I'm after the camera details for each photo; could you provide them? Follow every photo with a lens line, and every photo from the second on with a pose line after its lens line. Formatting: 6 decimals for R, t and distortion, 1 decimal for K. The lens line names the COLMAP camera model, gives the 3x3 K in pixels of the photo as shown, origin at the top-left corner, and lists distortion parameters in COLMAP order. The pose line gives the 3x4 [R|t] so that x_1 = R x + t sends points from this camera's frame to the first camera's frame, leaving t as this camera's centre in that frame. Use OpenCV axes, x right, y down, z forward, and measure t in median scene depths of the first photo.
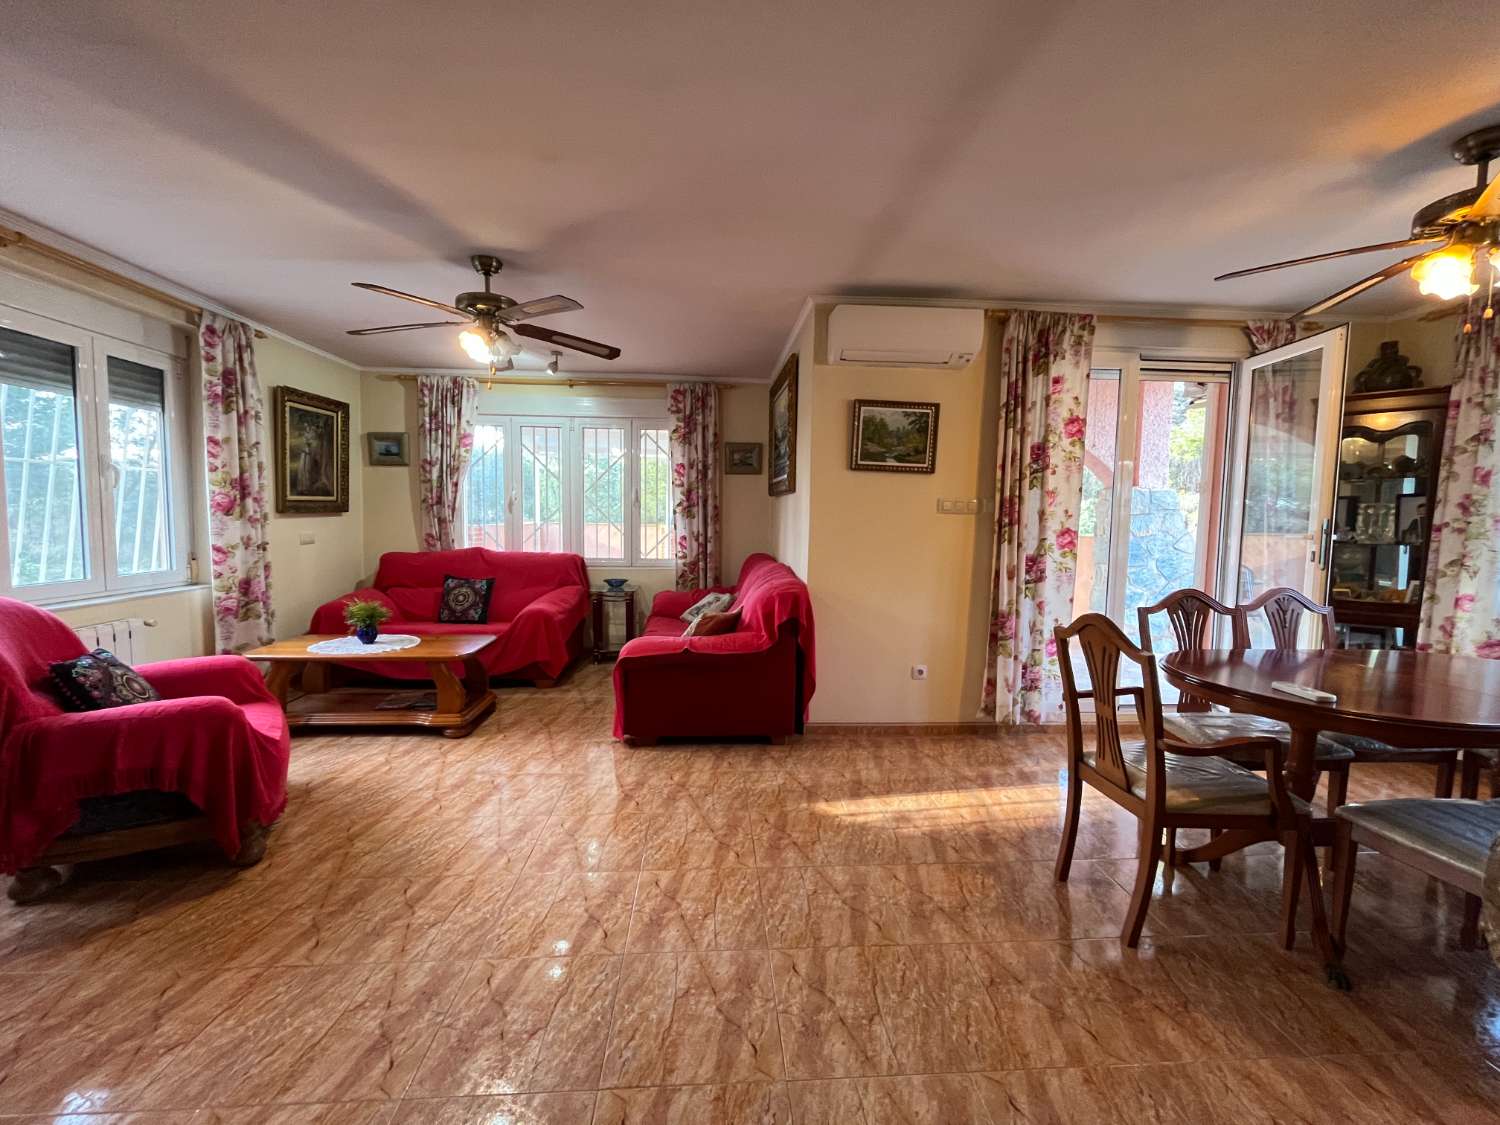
lens RADIAL K [[609.8, 0, 747.4], [0, 609.8, 560.1], [0, 0, 1]] dist [-0.003915, -0.000430]
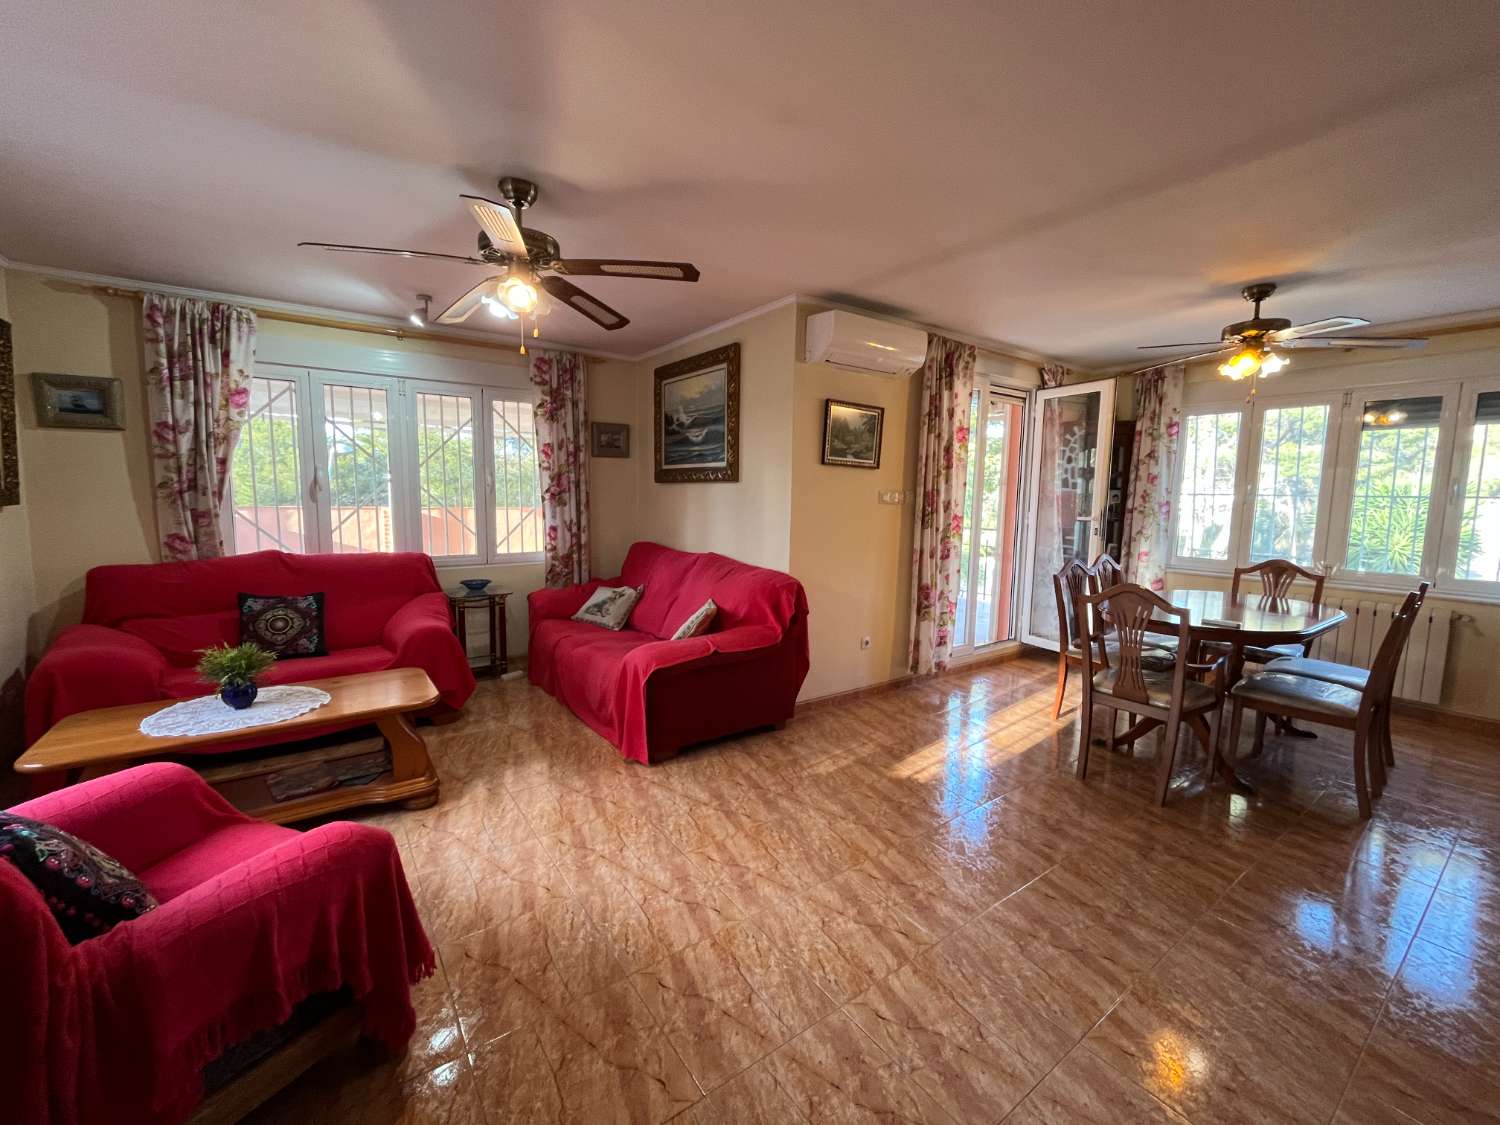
lens RADIAL K [[609.8, 0, 750.5], [0, 609.8, 560.6], [0, 0, 1]] dist [-0.003915, -0.000430]
pose [[0.850731, -0.059592, 0.522212, -0.474719], [0.036634, 0.997858, 0.054190, -0.038997], [-0.524323, -0.026970, 0.851093, 0.138546]]
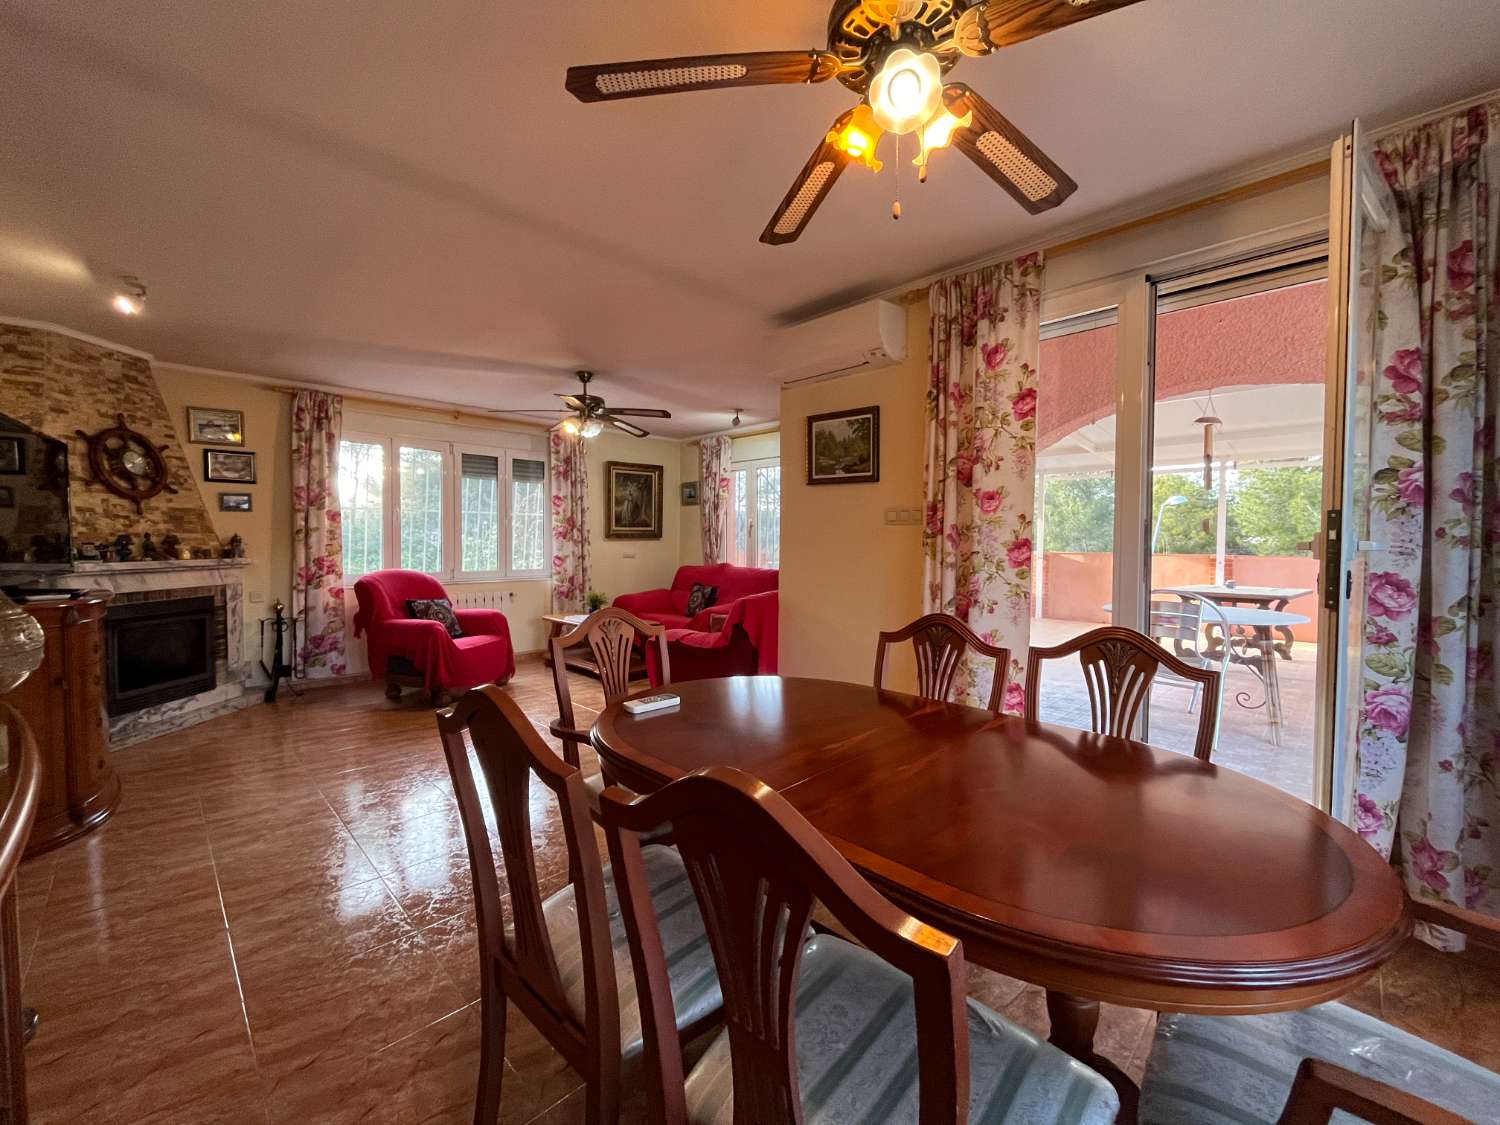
lens RADIAL K [[609.8, 0, 747.7], [0, 609.8, 560.1], [0, 0, 1]] dist [-0.003915, -0.000430]
pose [[0.655530, 0.011637, -0.755079, 0.819010], [-0.050967, 0.998283, -0.028862, 0.011188], [0.753447, 0.057404, 0.654998, 0.244458]]
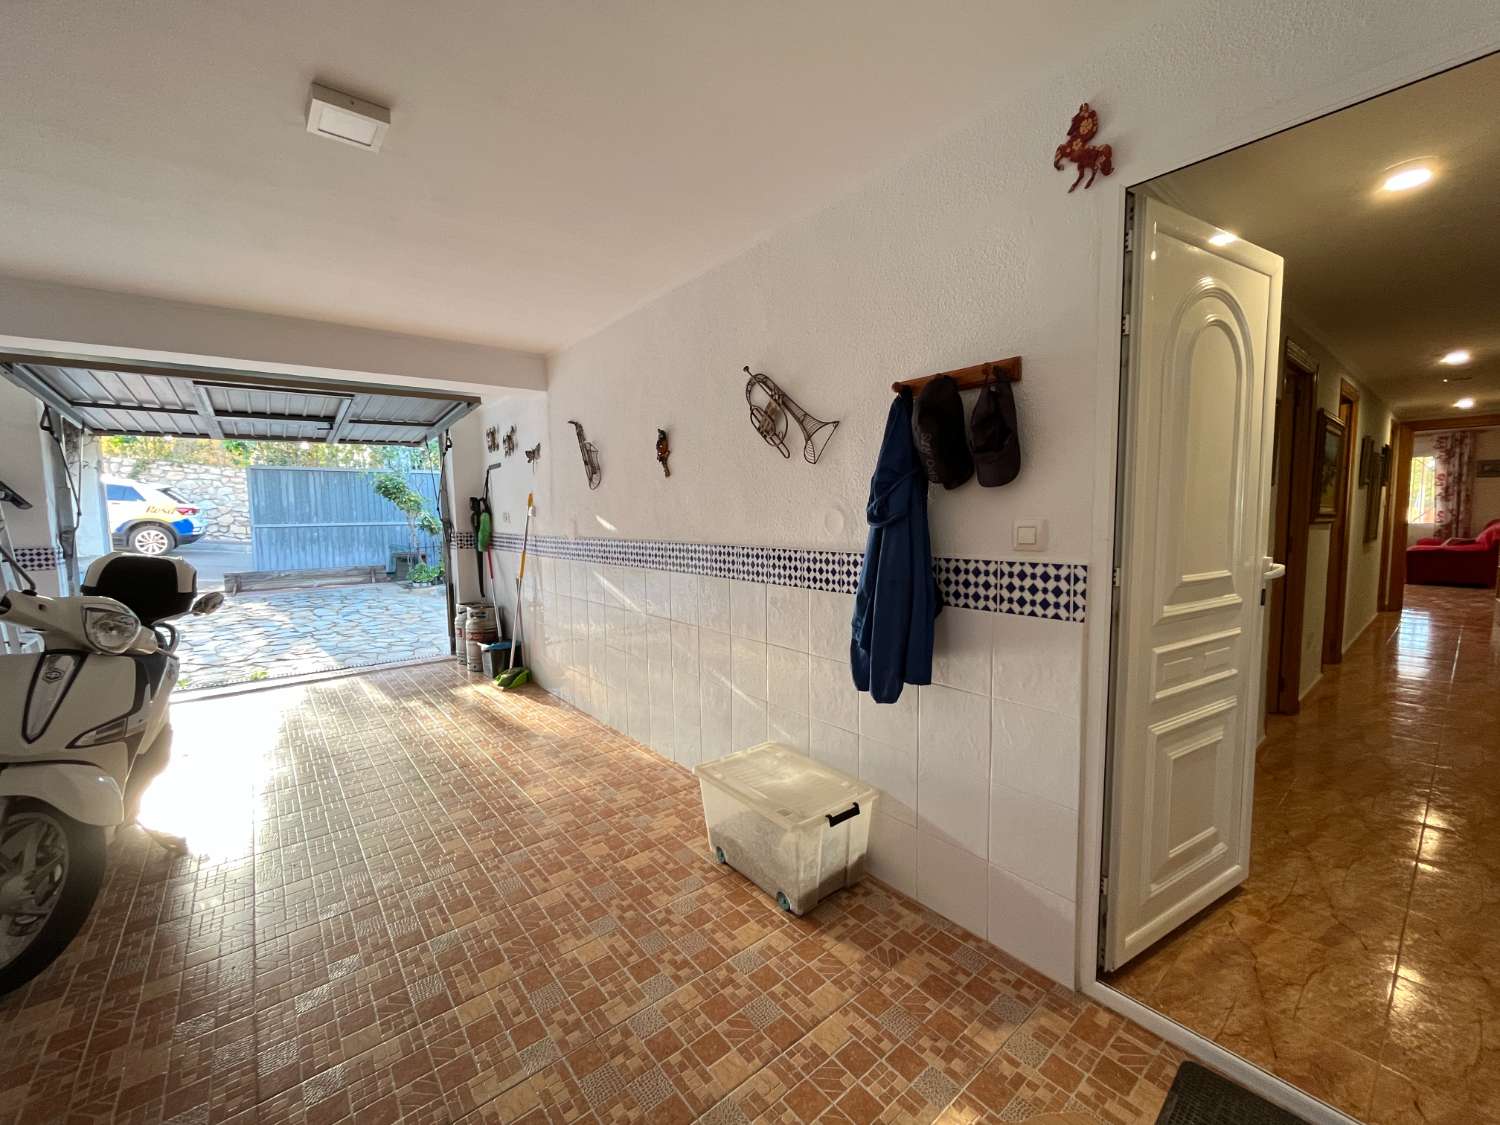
lens RADIAL K [[609.8, 0, 748.3], [0, 609.8, 560.9], [0, 0, 1]] dist [-0.003915, -0.000430]
pose [[0.584767, 0.043163, -0.810052, 0.256567], [-0.042647, 0.998838, 0.022436, 0.247516], [0.810079, 0.021427, 0.585929, -2.794966]]
